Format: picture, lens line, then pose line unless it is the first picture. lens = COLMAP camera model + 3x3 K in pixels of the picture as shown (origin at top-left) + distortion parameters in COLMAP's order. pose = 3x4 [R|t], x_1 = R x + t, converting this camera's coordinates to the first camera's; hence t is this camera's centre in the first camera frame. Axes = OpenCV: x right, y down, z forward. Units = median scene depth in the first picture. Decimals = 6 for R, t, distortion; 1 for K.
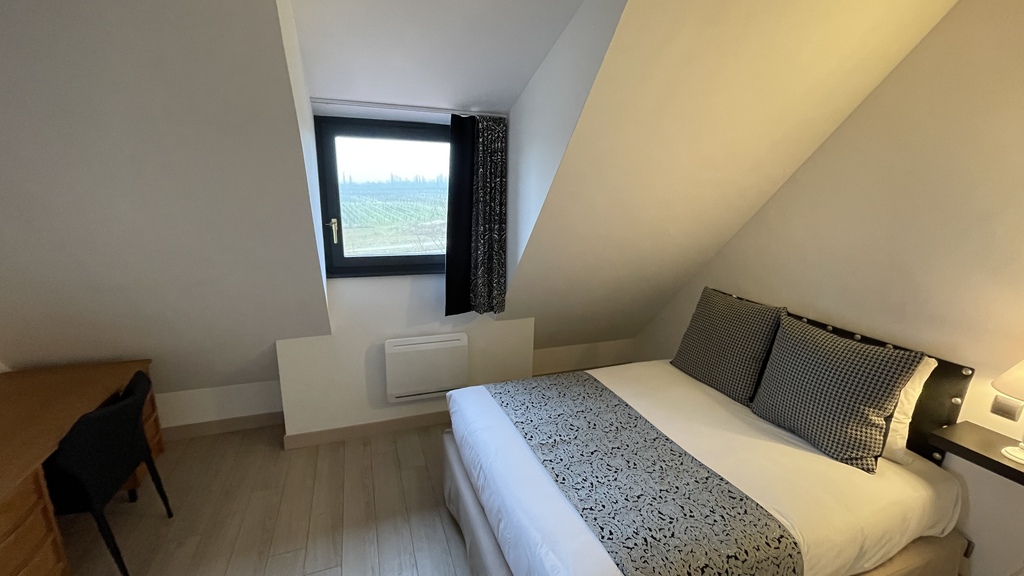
lens RADIAL K [[413.1, 0, 506.0], [0, 413.1, 289.9], [0, 0, 1]] dist [0.000944, -0.000695]
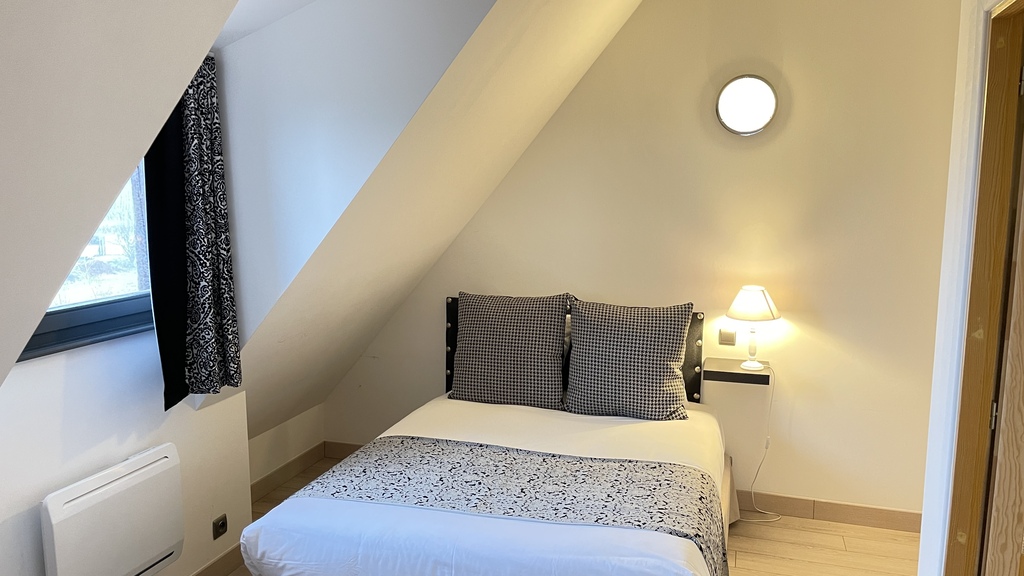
lens RADIAL K [[775.7, 0, 508.0], [0, 775.7, 293.2], [0, 0, 1]] dist [0.077588, -0.080744]
pose [[0.609795, -0.138755, 0.780319, -0.697906], [0.205364, 0.978592, 0.013527, -0.007516], [-0.765491, 0.152001, 0.625236, 0.011532]]
